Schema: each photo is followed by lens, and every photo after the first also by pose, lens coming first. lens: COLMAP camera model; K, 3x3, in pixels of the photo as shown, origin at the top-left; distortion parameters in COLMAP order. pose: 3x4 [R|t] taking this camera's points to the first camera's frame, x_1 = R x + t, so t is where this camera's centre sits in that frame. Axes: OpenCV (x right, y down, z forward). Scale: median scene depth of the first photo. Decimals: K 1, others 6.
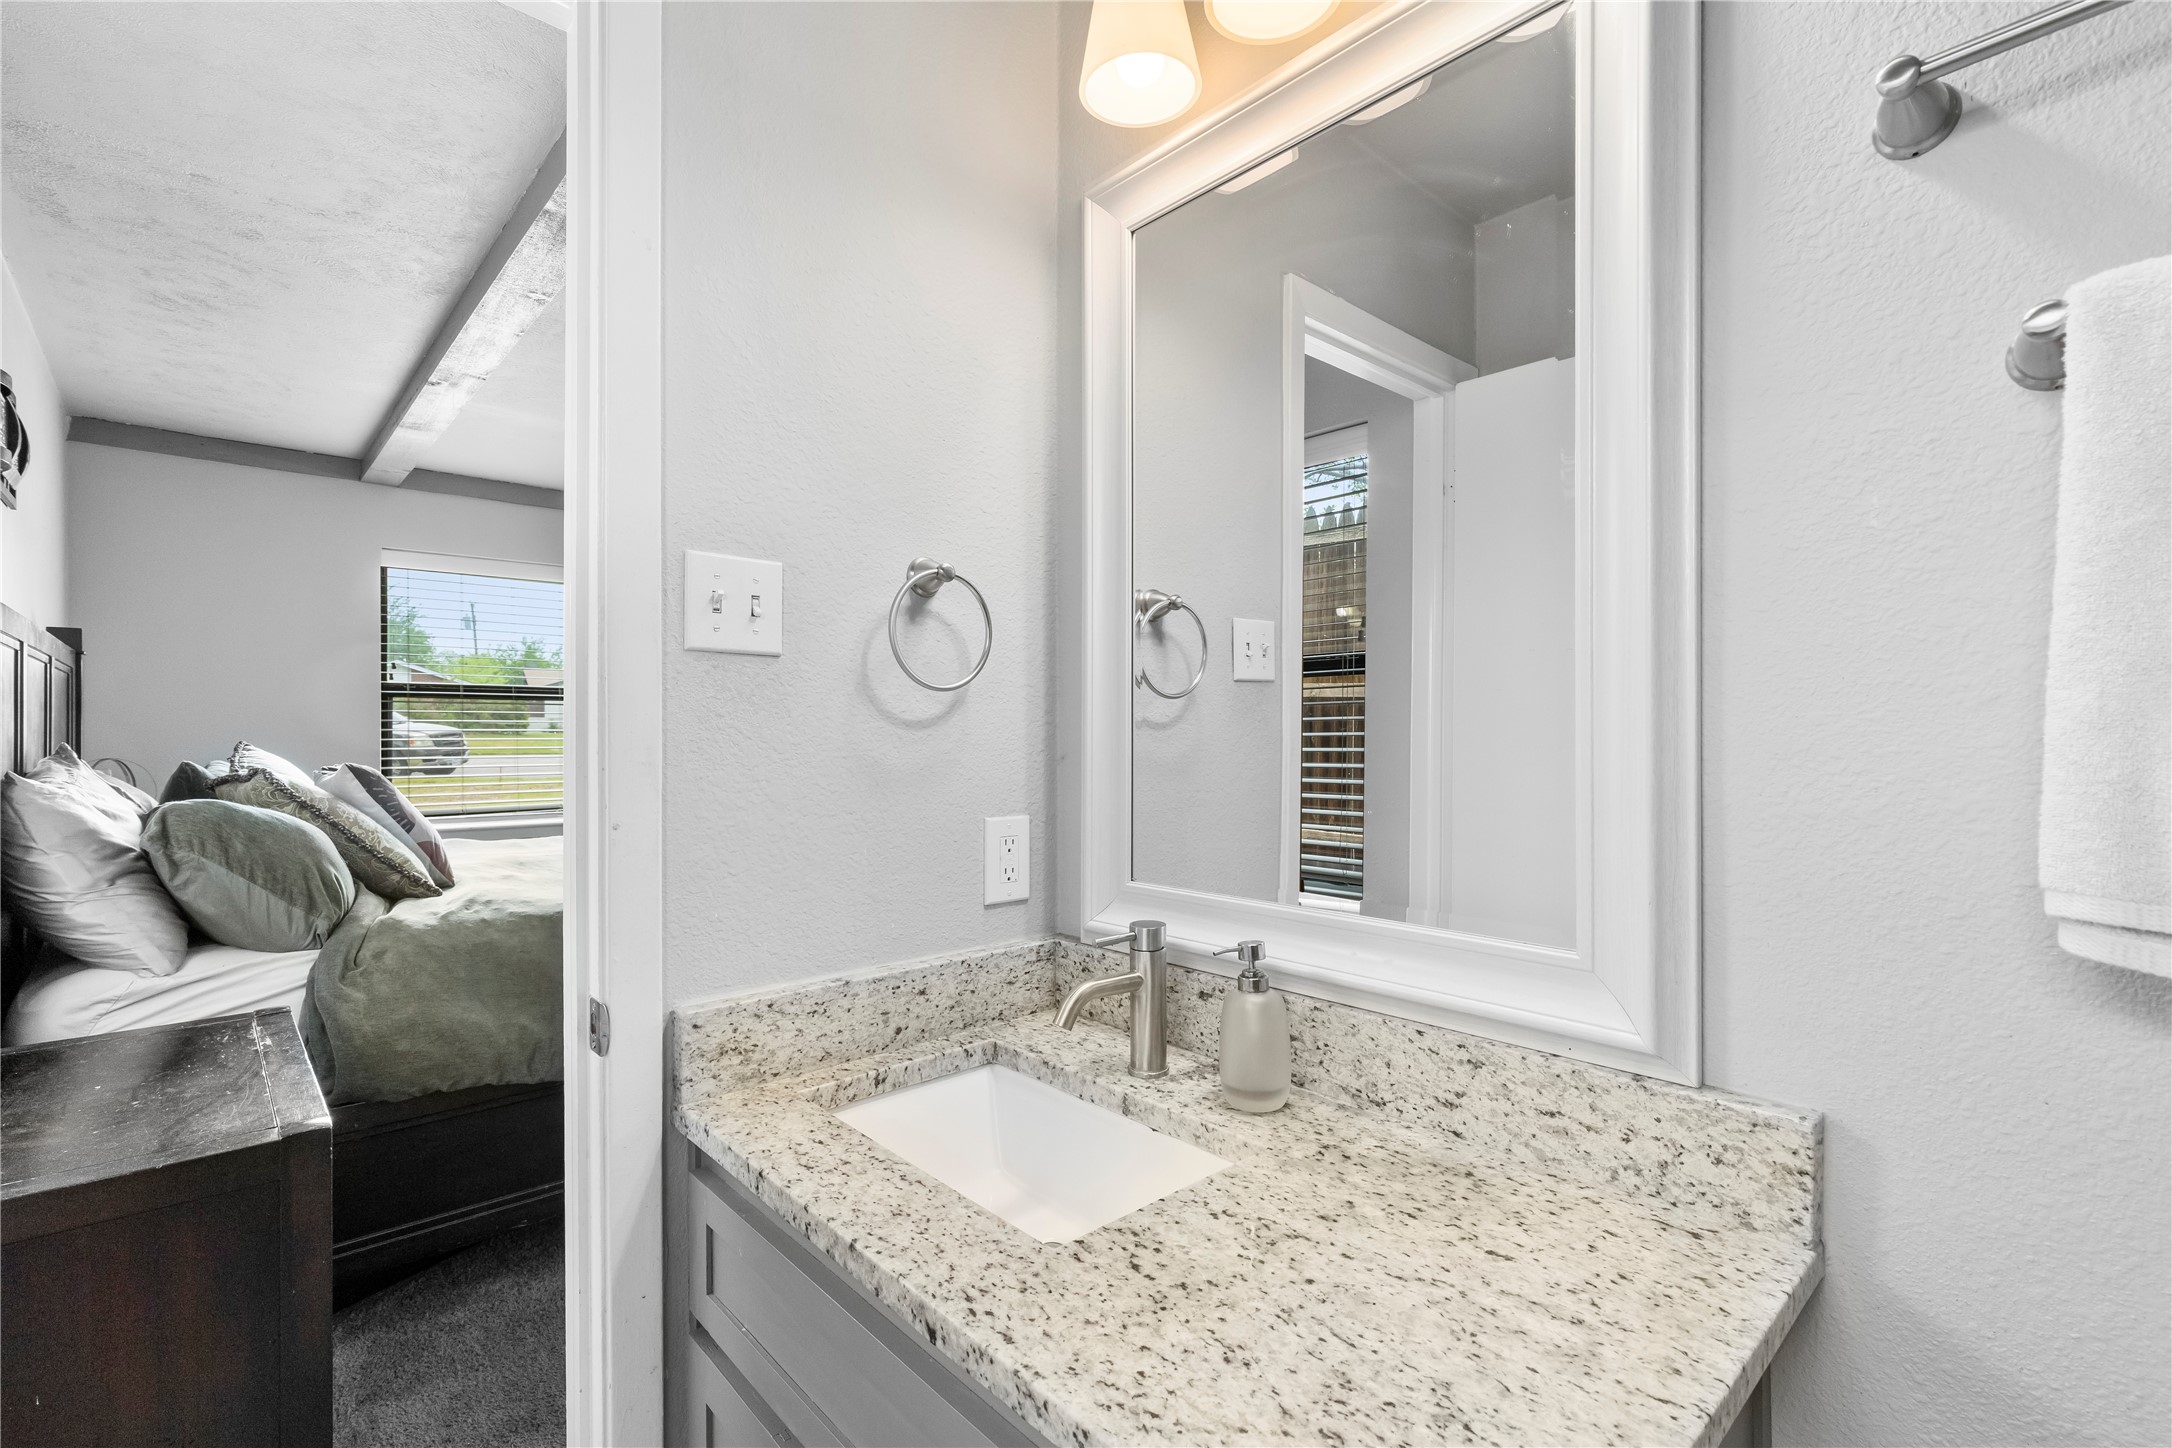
lens RADIAL K [[961.7, 0, 1086.0], [0, 961.7, 724.0], [0, 0, 1]] dist [-0.002032, -0.000282]
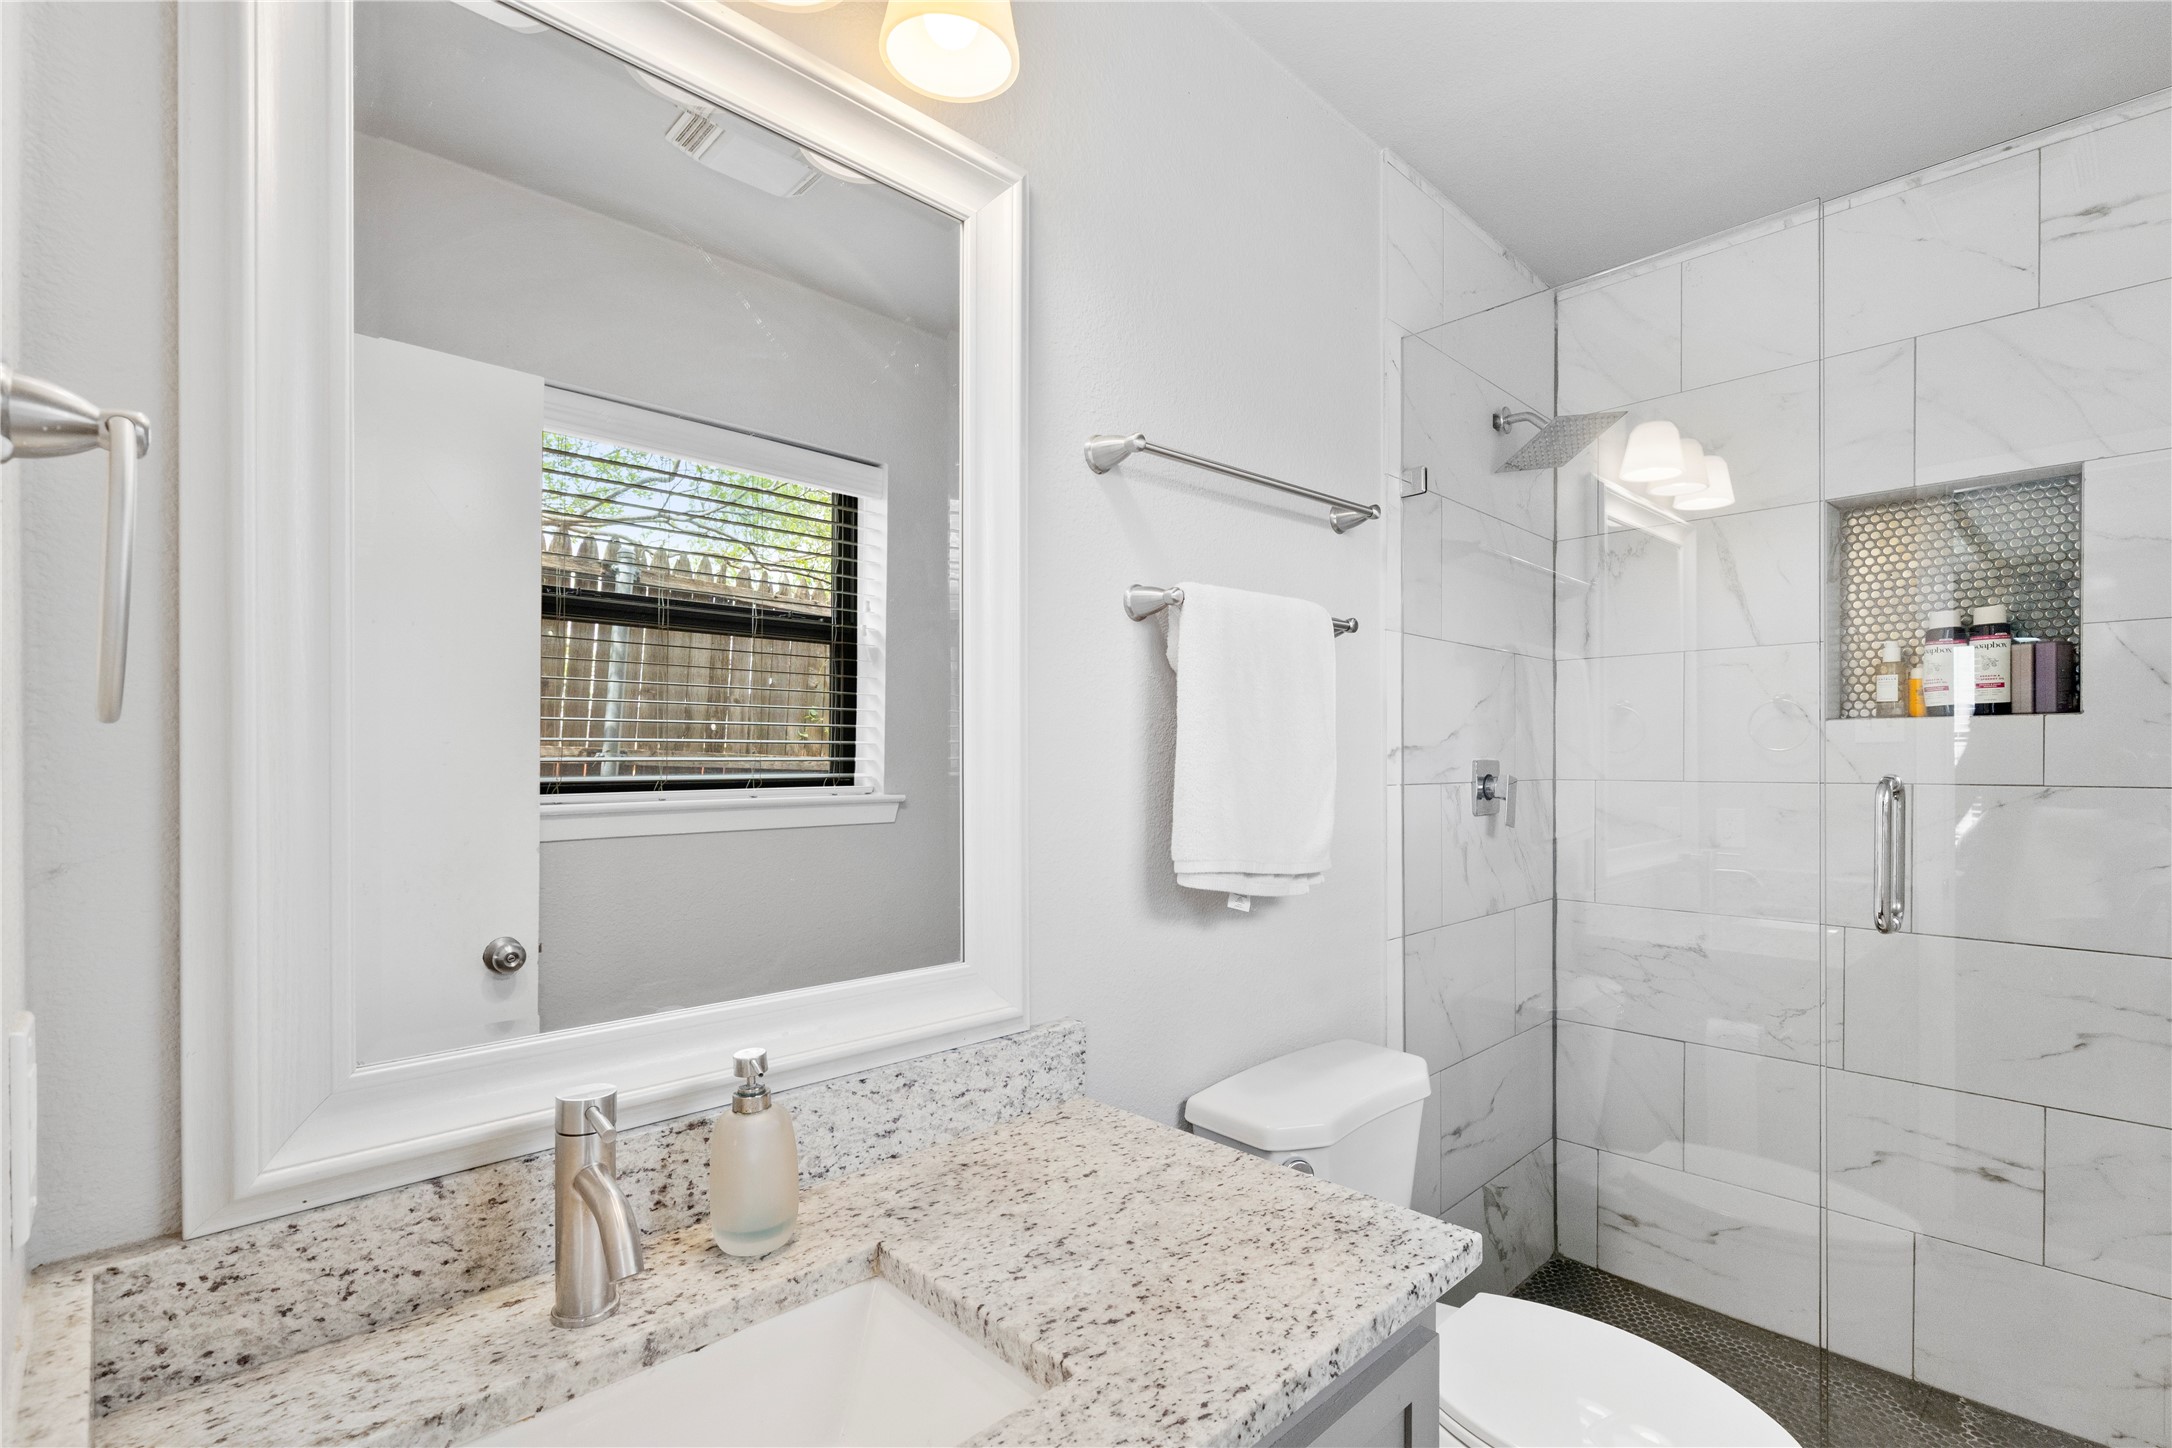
lens RADIAL K [[1018.9, 0, 1092.7], [0, 1018.9, 767.9], [0, 0, 1]] dist [0.001002, -0.000088]
pose [[-0.041909, 0.000098, 0.999121, -0.867459], [-0.003471, 0.999994, -0.000244, -0.024213], [-0.999115, -0.003479, -0.041909, 0.891360]]
